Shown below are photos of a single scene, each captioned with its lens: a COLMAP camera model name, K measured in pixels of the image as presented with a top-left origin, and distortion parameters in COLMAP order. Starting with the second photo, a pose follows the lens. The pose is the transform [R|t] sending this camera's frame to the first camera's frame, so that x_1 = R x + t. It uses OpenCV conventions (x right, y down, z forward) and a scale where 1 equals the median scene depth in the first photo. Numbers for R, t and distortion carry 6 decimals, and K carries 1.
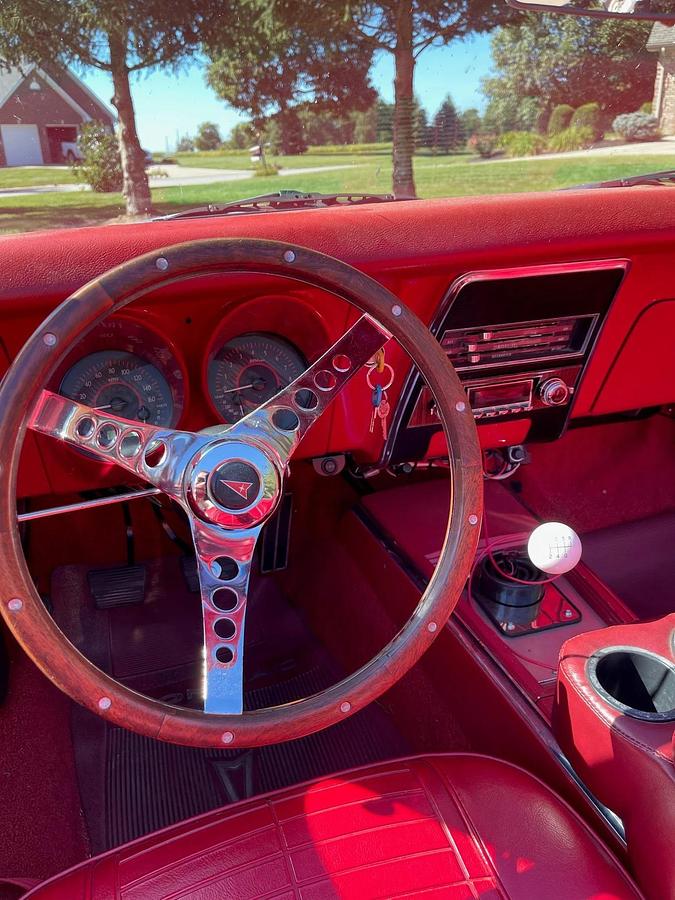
lens RADIAL K [[754.2, 0, 337.7], [0, 754.2, 462.6], [0, 0, 1]] dist [0.096033, -0.151428]
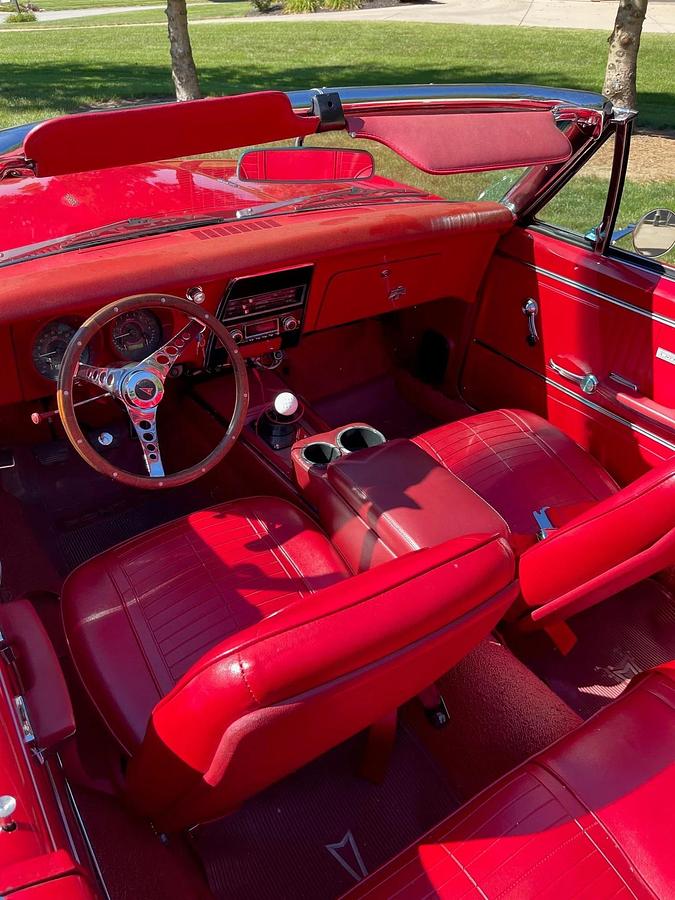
lens RADIAL K [[754.2, 0, 337.7], [0, 754.2, 462.6], [0, 0, 1]] dist [0.096033, -0.151428]
pose [[0.966523, -0.114025, 0.229853, -0.112630], [0.074663, 0.982049, 0.173219, -0.101403], [-0.245478, -0.150258, 0.957686, -1.313966]]
